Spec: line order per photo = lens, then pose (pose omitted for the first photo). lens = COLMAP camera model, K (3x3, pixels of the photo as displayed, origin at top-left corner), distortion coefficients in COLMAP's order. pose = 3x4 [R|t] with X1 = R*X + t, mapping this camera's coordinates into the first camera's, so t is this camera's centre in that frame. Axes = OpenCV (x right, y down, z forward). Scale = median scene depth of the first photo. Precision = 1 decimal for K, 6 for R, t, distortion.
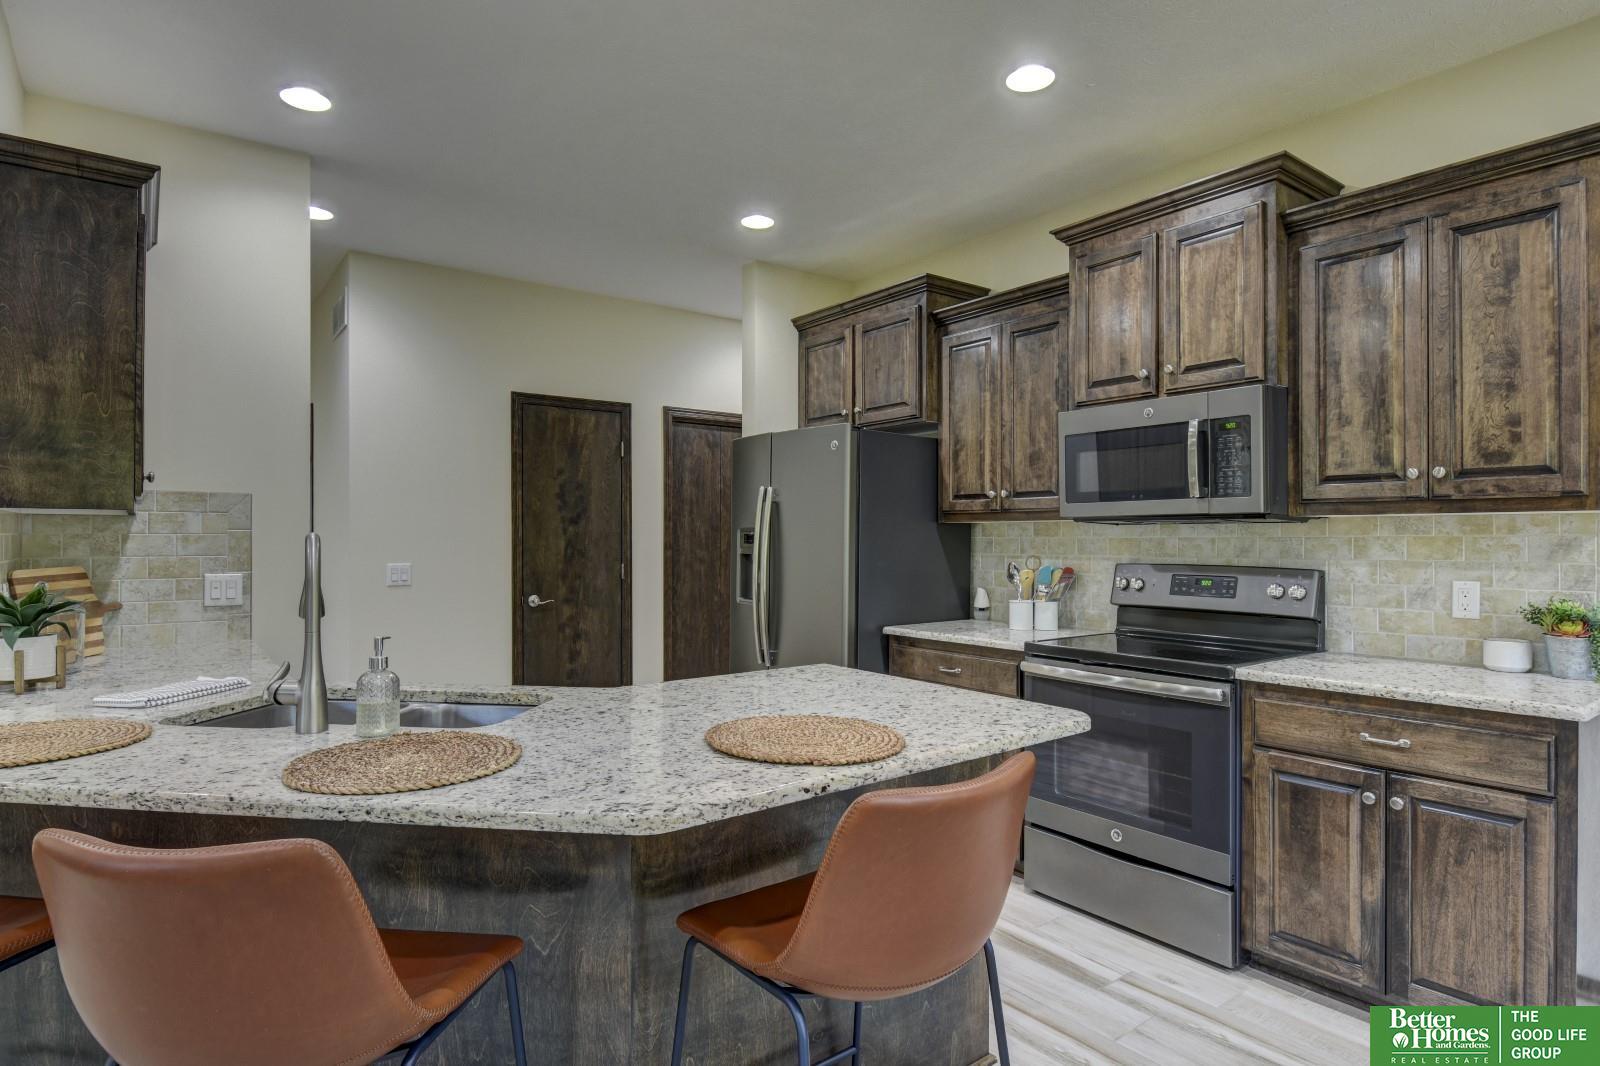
lens RADIAL K [[858.9, 0, 804.0], [0, 858.9, 539.4], [0, 0, 1]] dist [-0.003751, -0.001599]
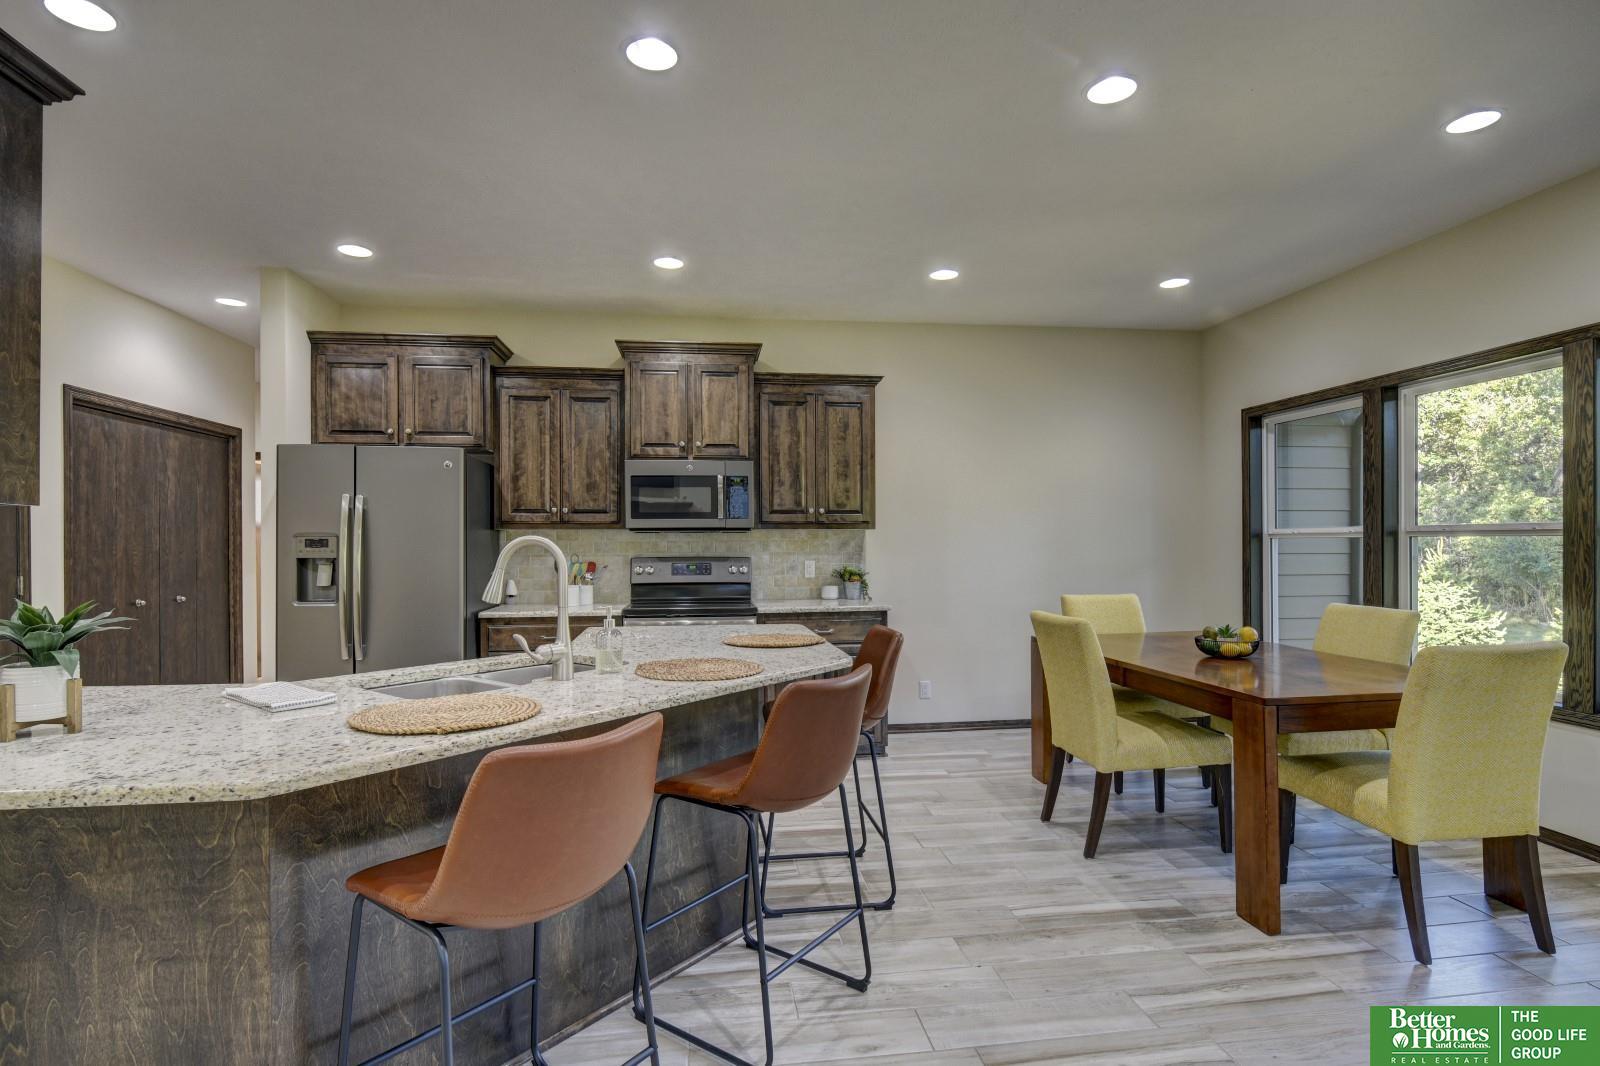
lens RADIAL K [[791.4, 0, 801.9], [0, 791.4, 542.2], [0, 0, 1]] dist [-0.000747, -0.000854]
pose [[0.499352, -0.002193, 0.866396, -0.895435], [0.006189, 0.999980, -0.001036, 0.004026], [-0.866377, 0.005879, 0.499356, 0.018105]]
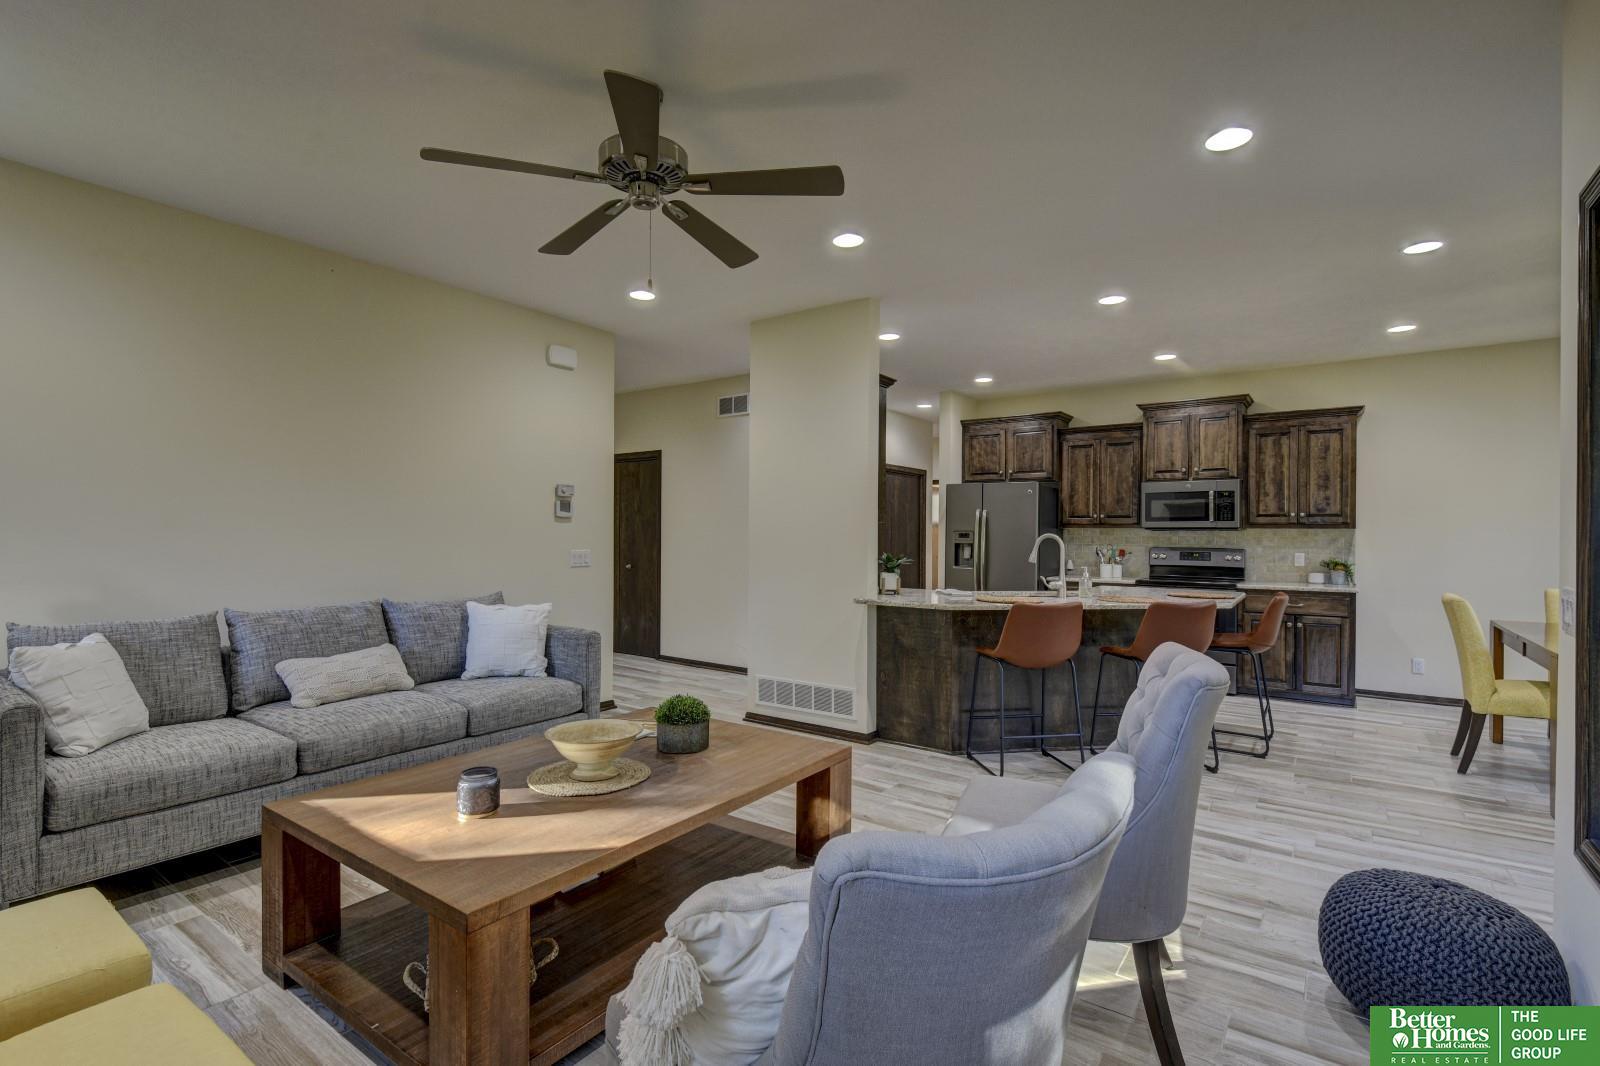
lens RADIAL K [[731.0, 0, 797.9], [0, 731.0, 538.6], [0, 0, 1]] dist [0.000916, 0.000007]
pose [[0.961048, 0.005626, 0.276324, -1.338853], [-0.006978, 0.999968, 0.003909, 0.004131], [-0.276293, -0.005685, 0.961057, -0.768317]]
